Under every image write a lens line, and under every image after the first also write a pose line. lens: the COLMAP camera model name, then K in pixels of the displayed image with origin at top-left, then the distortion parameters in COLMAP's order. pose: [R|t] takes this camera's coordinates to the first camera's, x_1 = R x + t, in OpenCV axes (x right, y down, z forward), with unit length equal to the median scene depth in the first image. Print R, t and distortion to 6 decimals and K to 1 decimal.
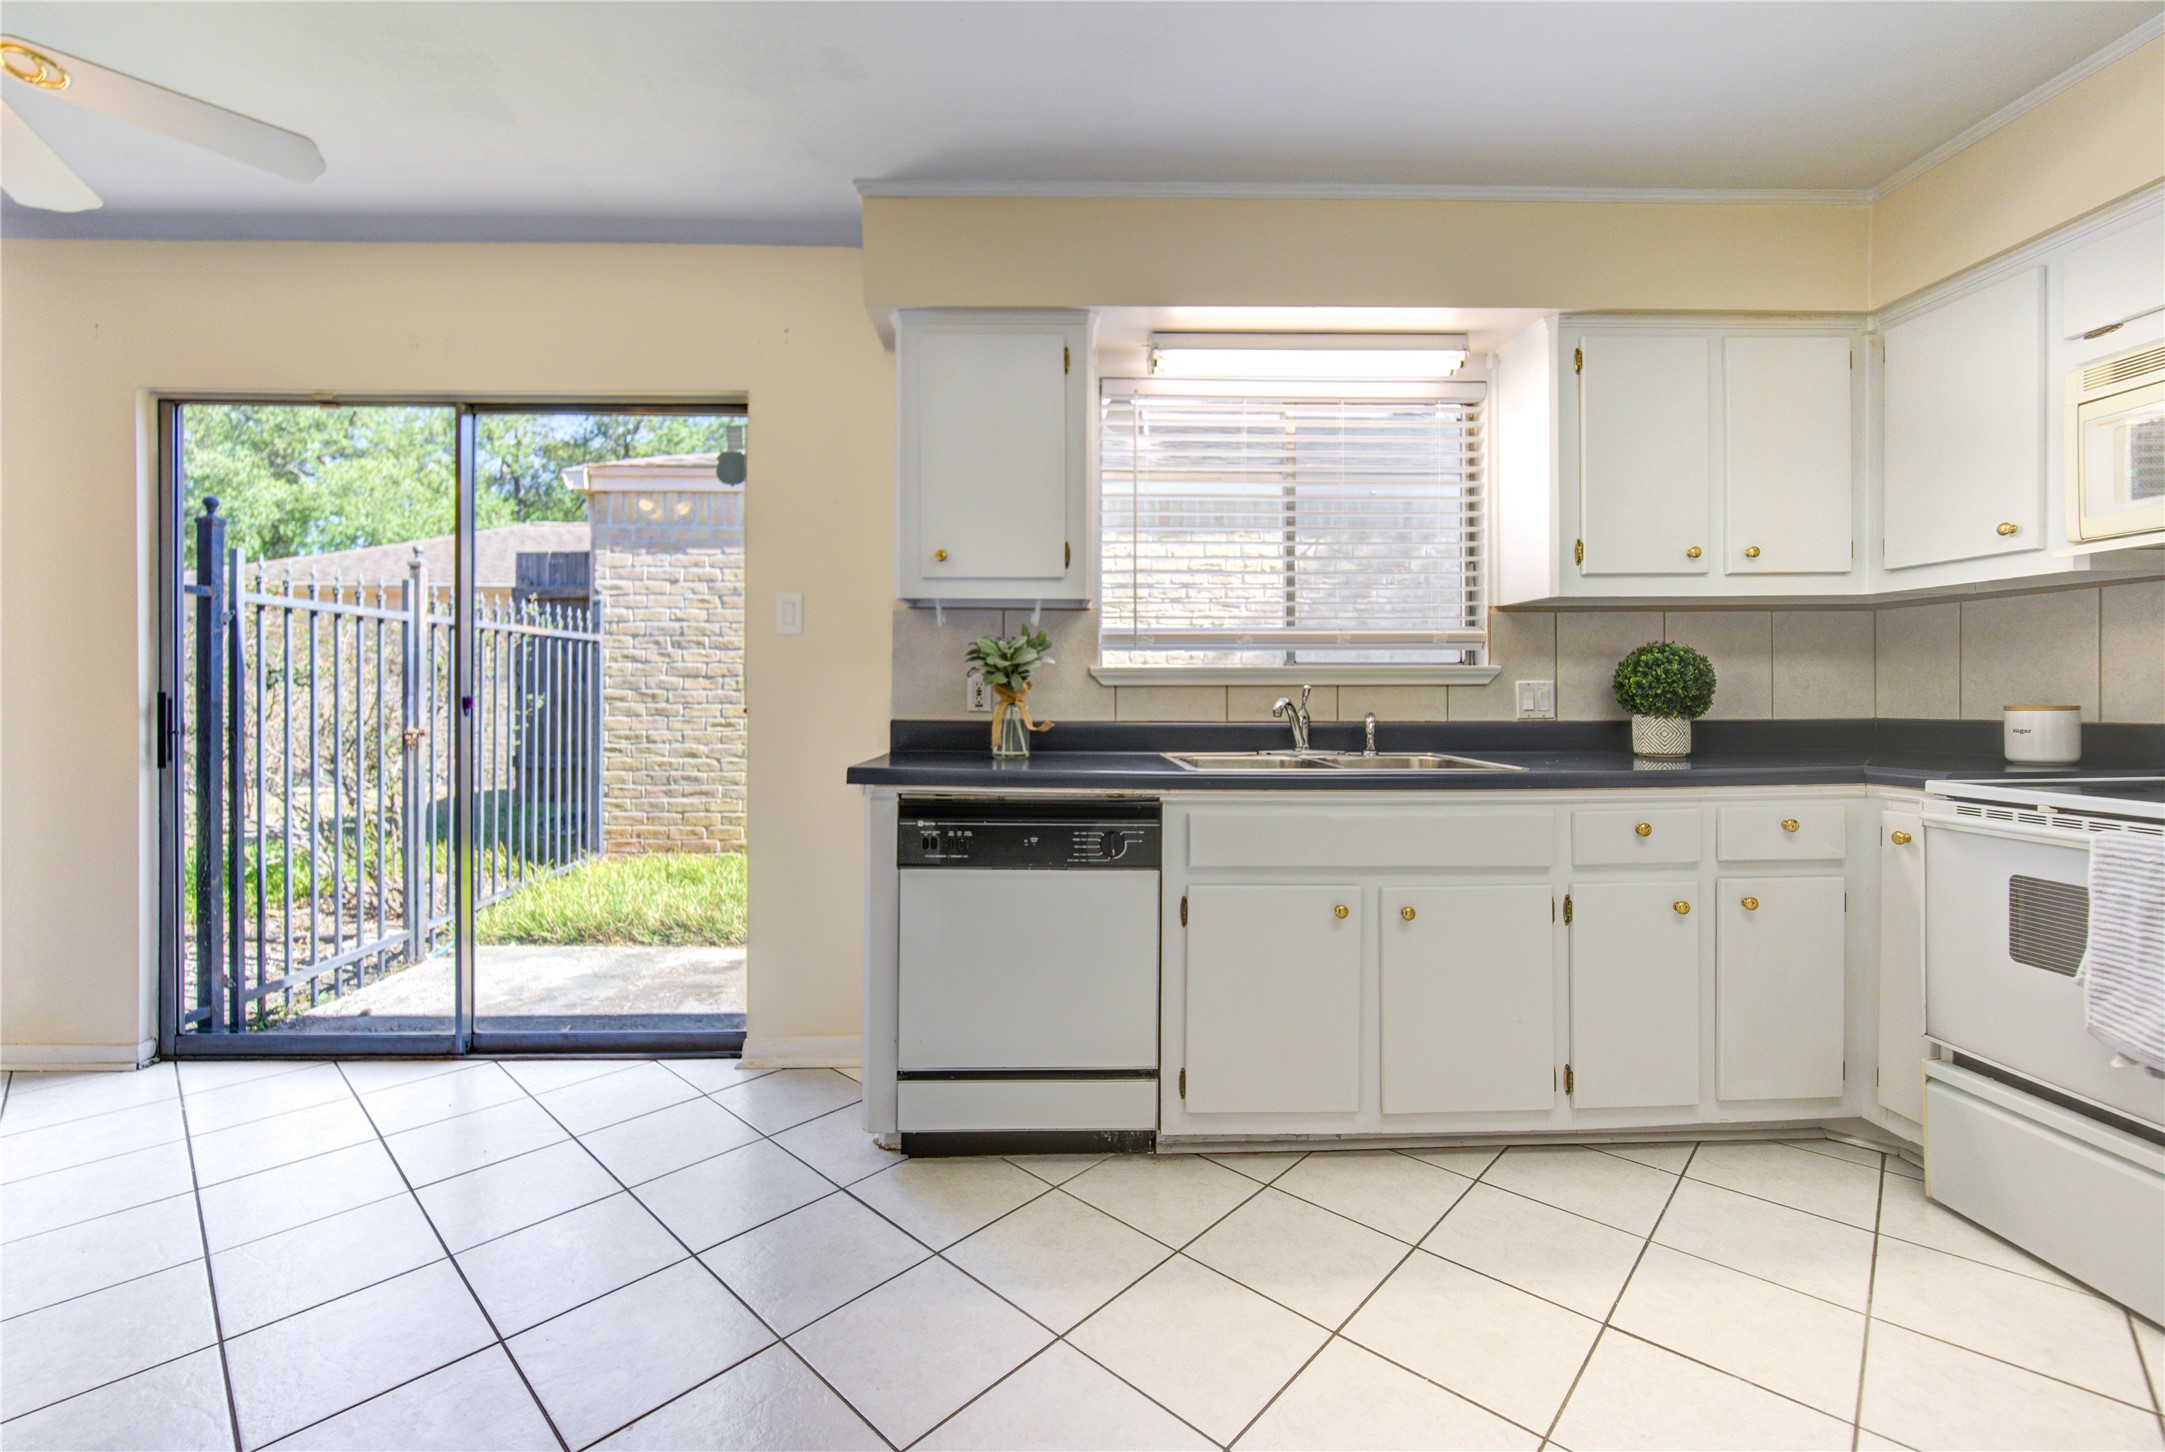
lens RADIAL K [[911.2, 0, 1081.5], [0, 911.2, 698.3], [0, 0, 1]] dist [-0.005553, -0.000451]
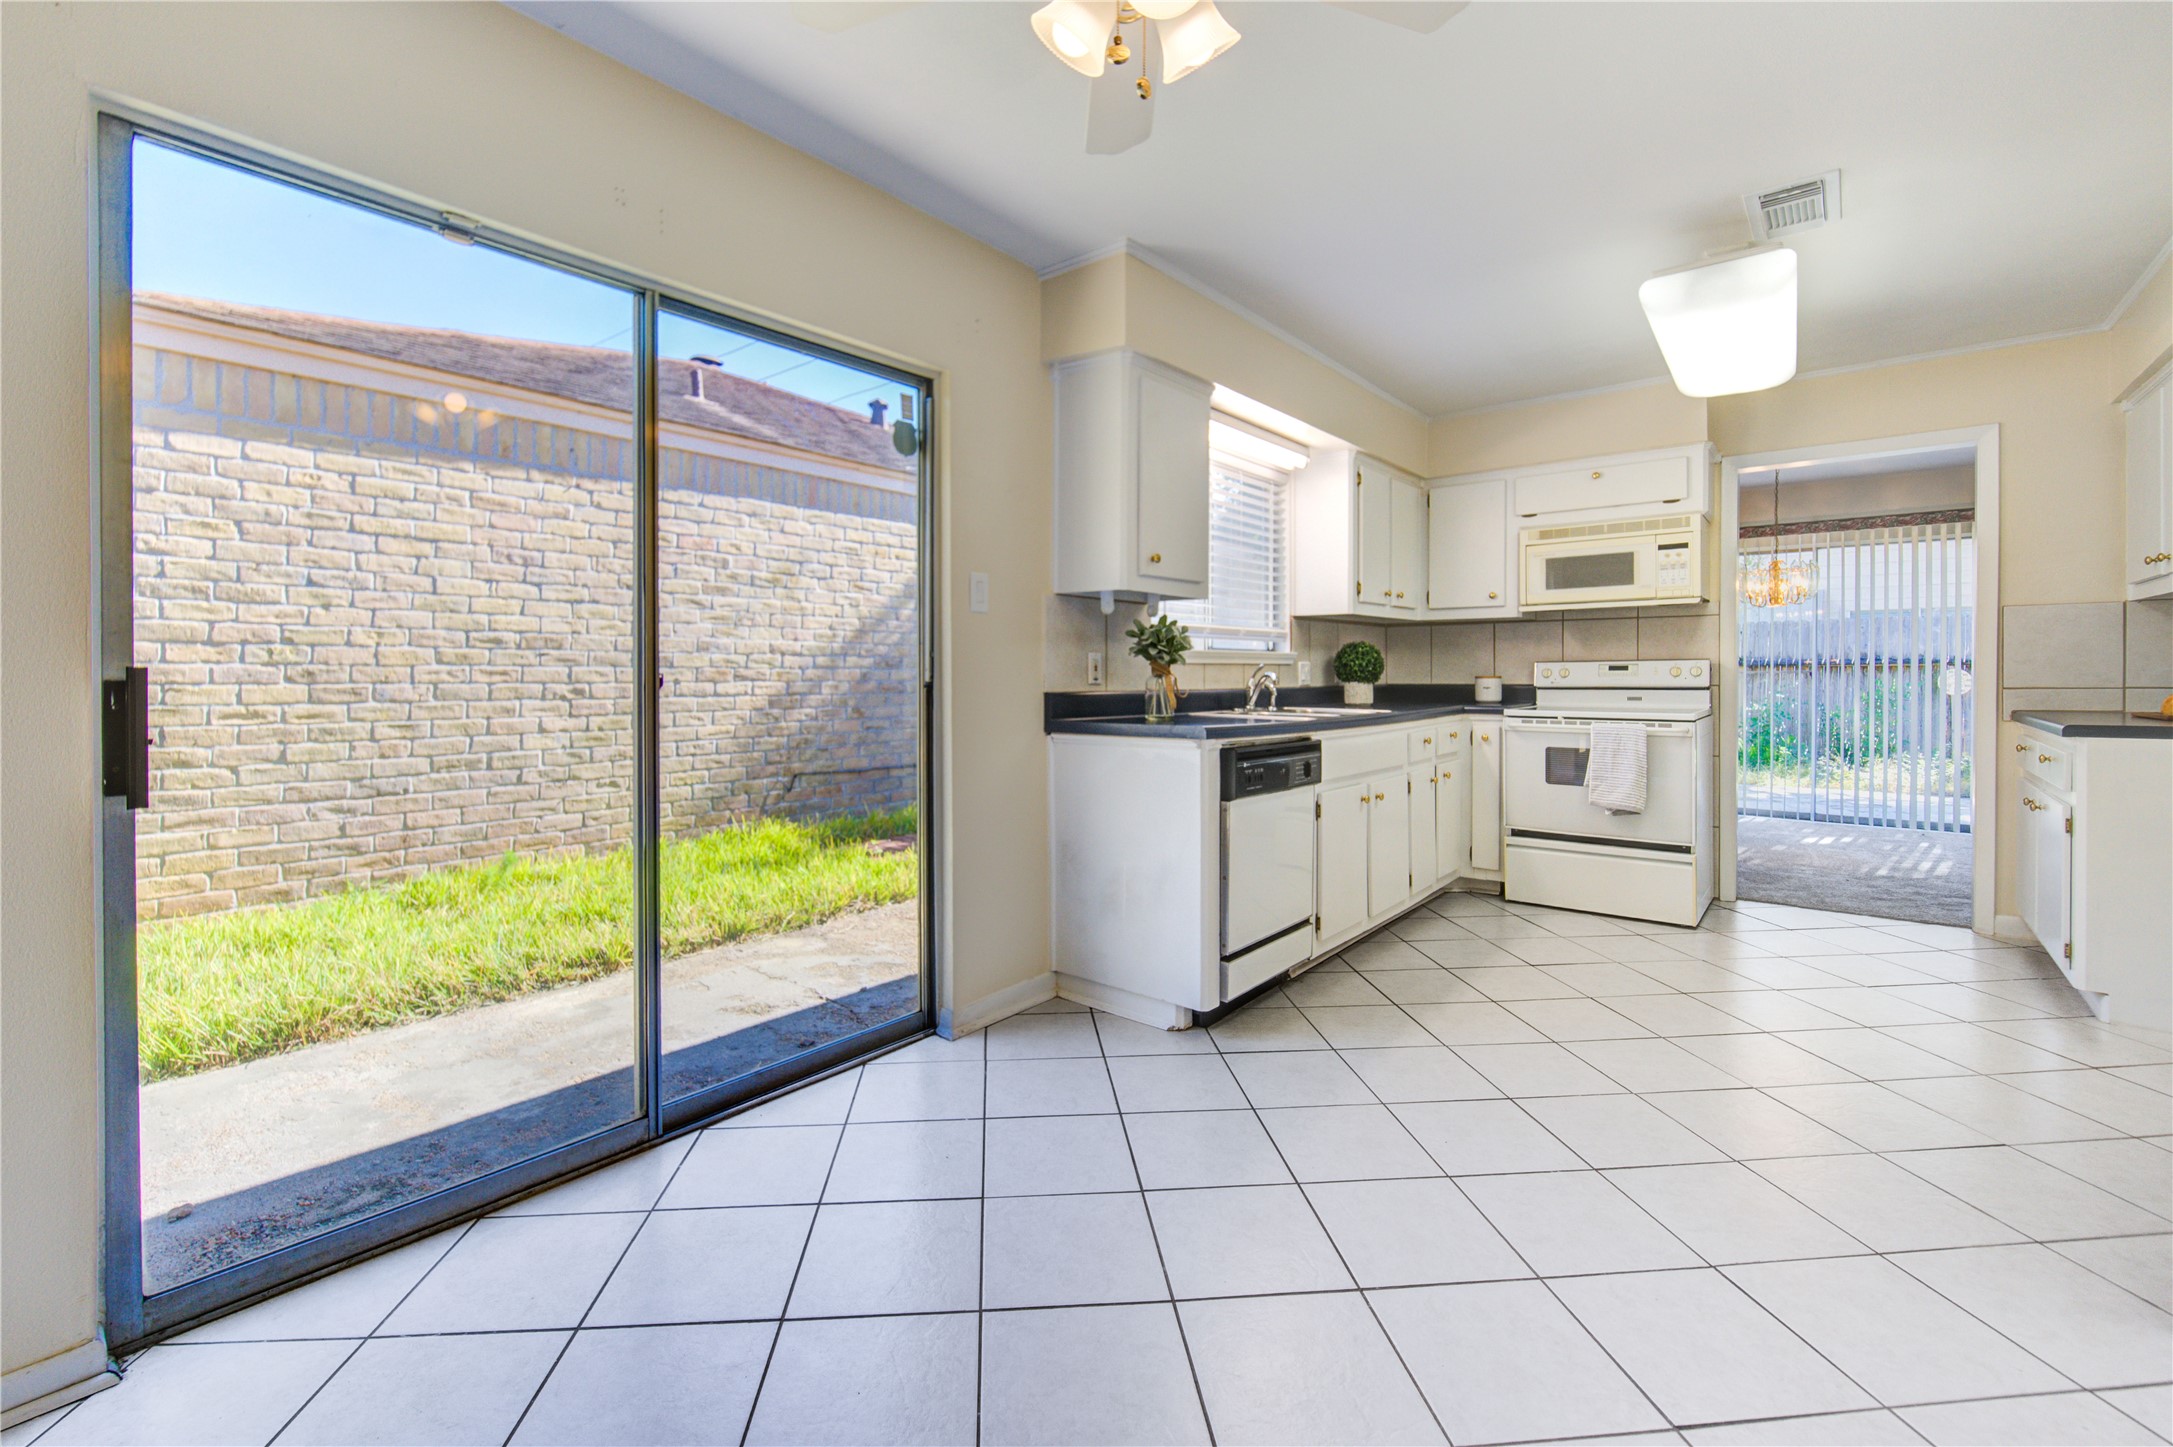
lens RADIAL K [[903.6, 0, 1082.8], [0, 903.6, 680.1], [0, 0, 1]] dist [-0.001146, -0.007762]
pose [[0.666108, -0.005311, 0.745837, -1.108258], [0.002904, 0.999986, 0.004527, 0.004668], [-0.745850, -0.000850, 0.666113, 0.243092]]
